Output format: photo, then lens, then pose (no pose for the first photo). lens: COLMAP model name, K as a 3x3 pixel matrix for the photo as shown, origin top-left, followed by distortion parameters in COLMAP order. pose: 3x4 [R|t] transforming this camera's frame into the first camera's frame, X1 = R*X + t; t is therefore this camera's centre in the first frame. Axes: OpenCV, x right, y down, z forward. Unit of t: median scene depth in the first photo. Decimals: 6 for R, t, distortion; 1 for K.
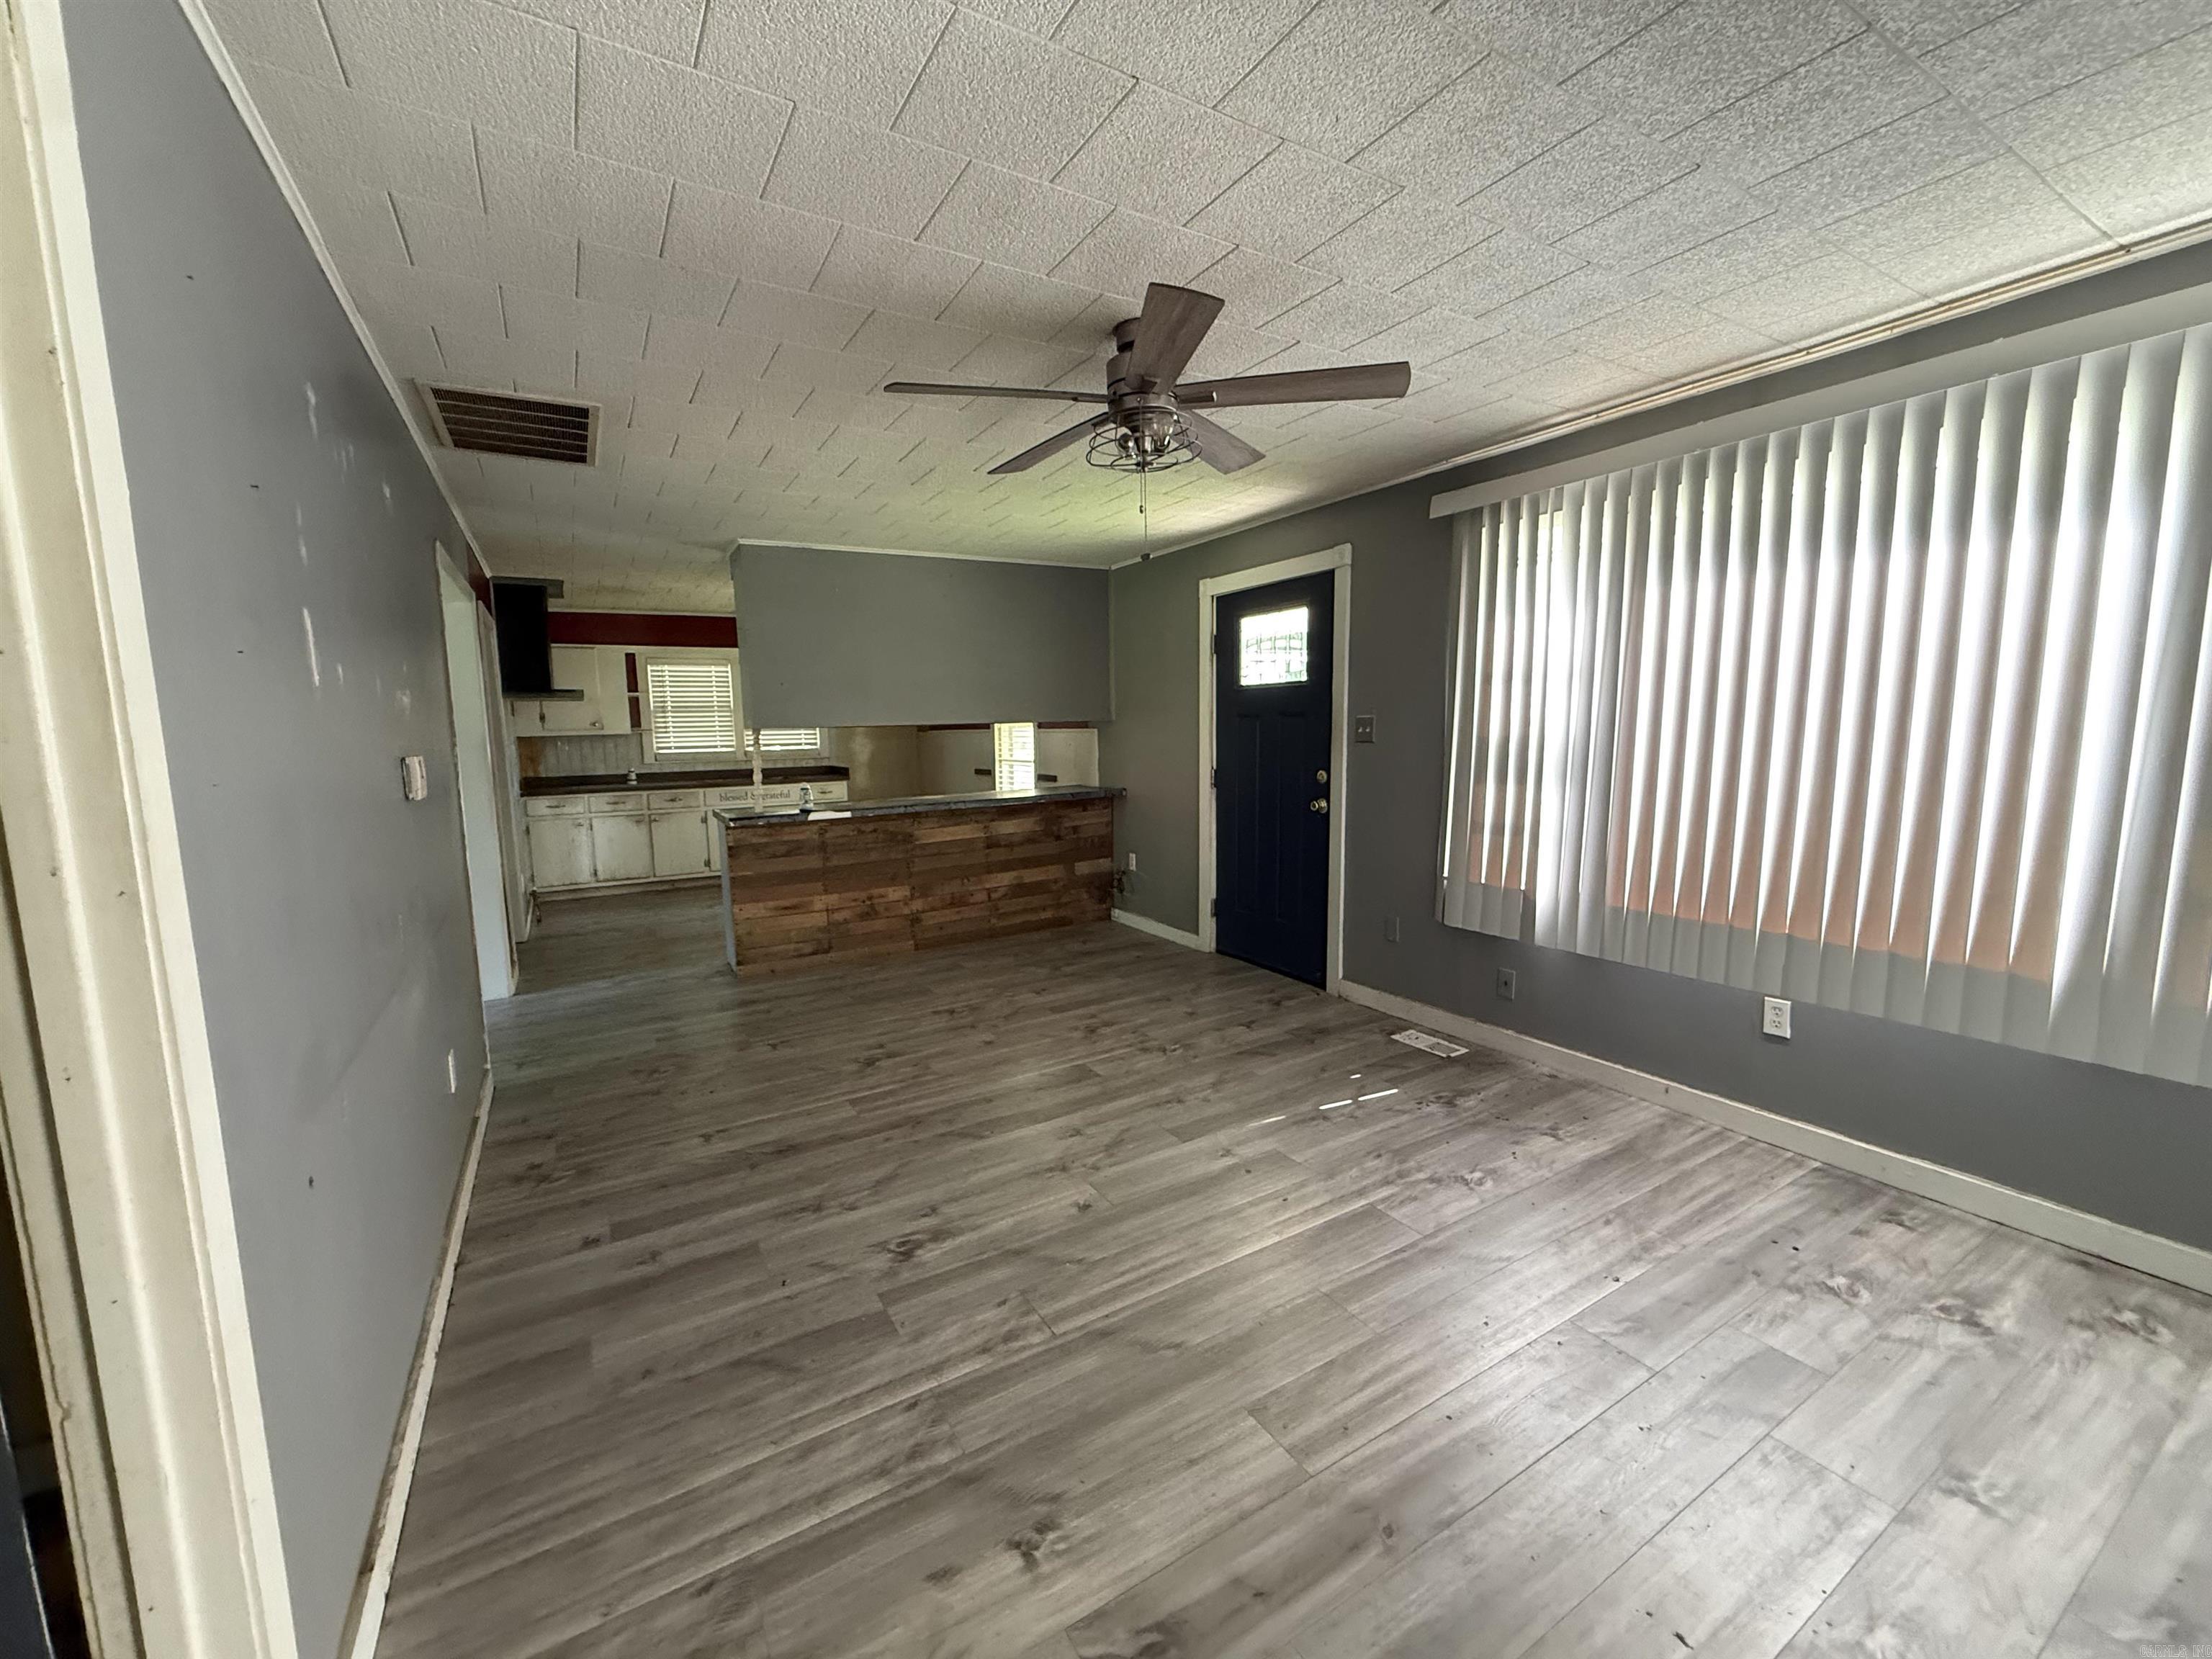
lens RADIAL K [[881.1, 0, 1104.7], [0, 881.1, 829.1], [0, 0, 1]] dist [0.000057, -0.000219]
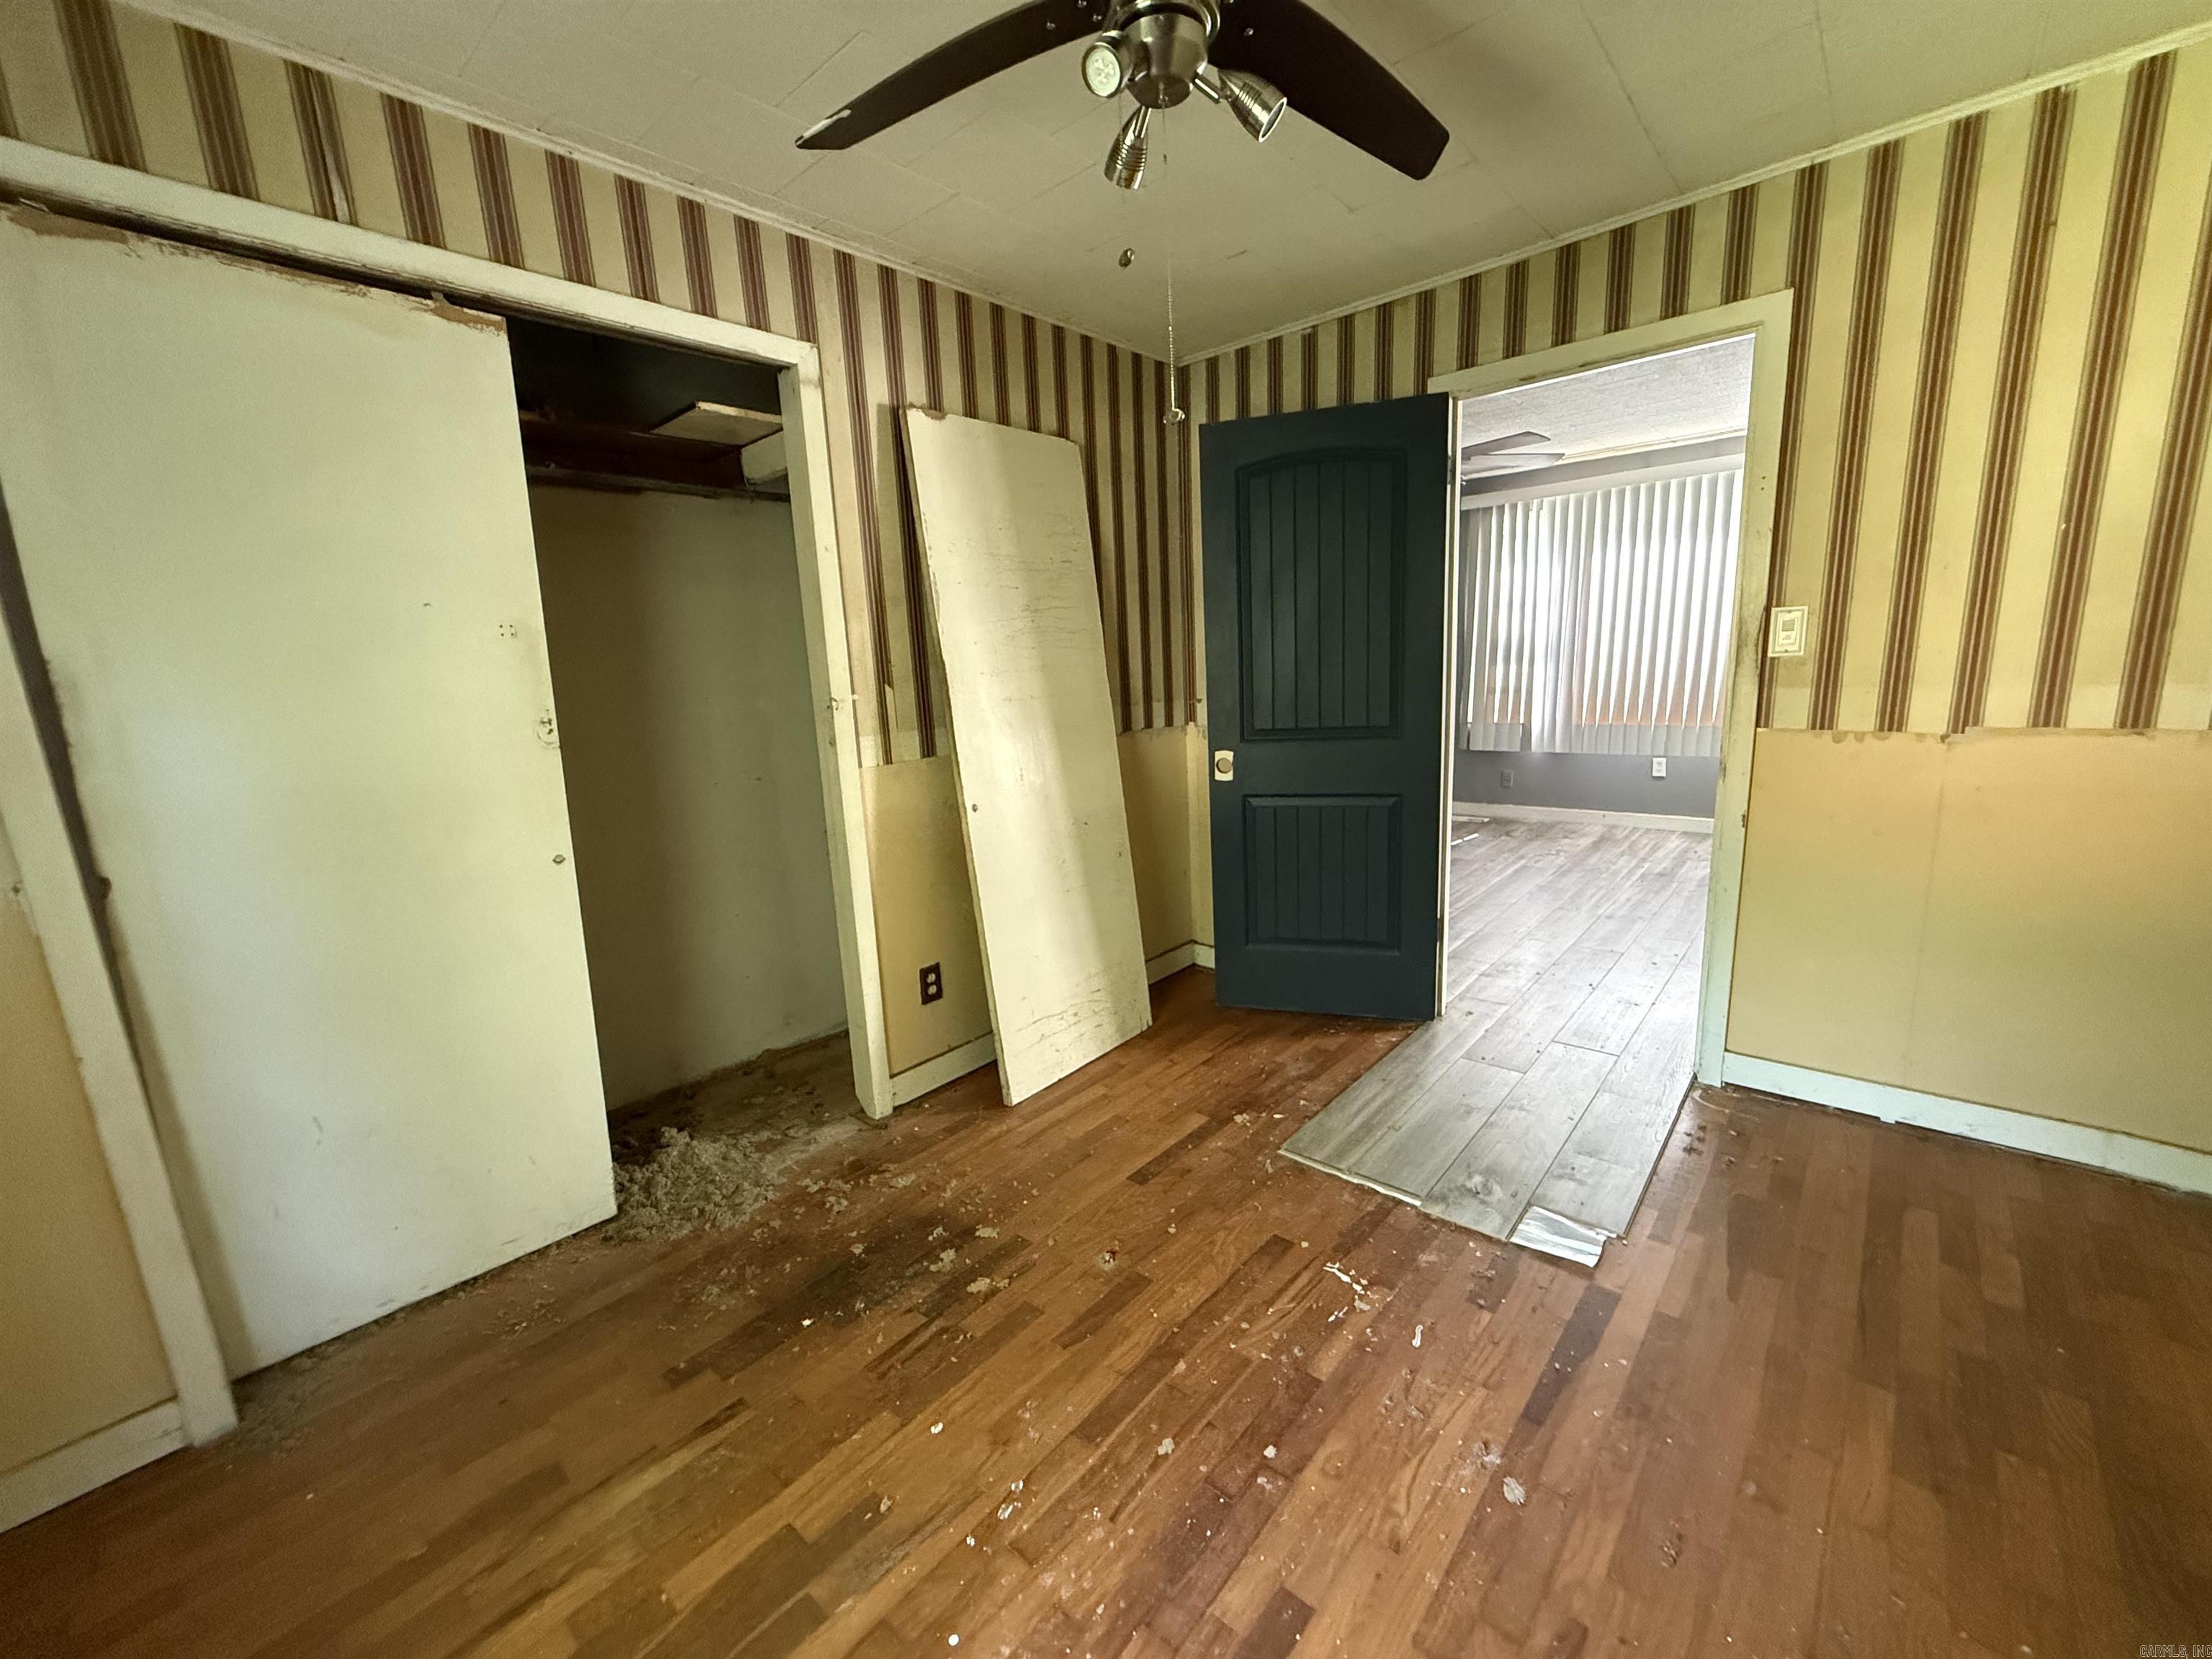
lens RADIAL K [[881.1, 0, 1099.6], [0, 881.1, 829.1], [0, 0, 1]] dist [0.000057, -0.000219]
pose [[0.952863, -0.083380, 0.291720, -0.896408], [0.064495, 0.995187, 0.073785, 0.095673], [-0.296468, -0.051492, 0.953654, -0.483471]]
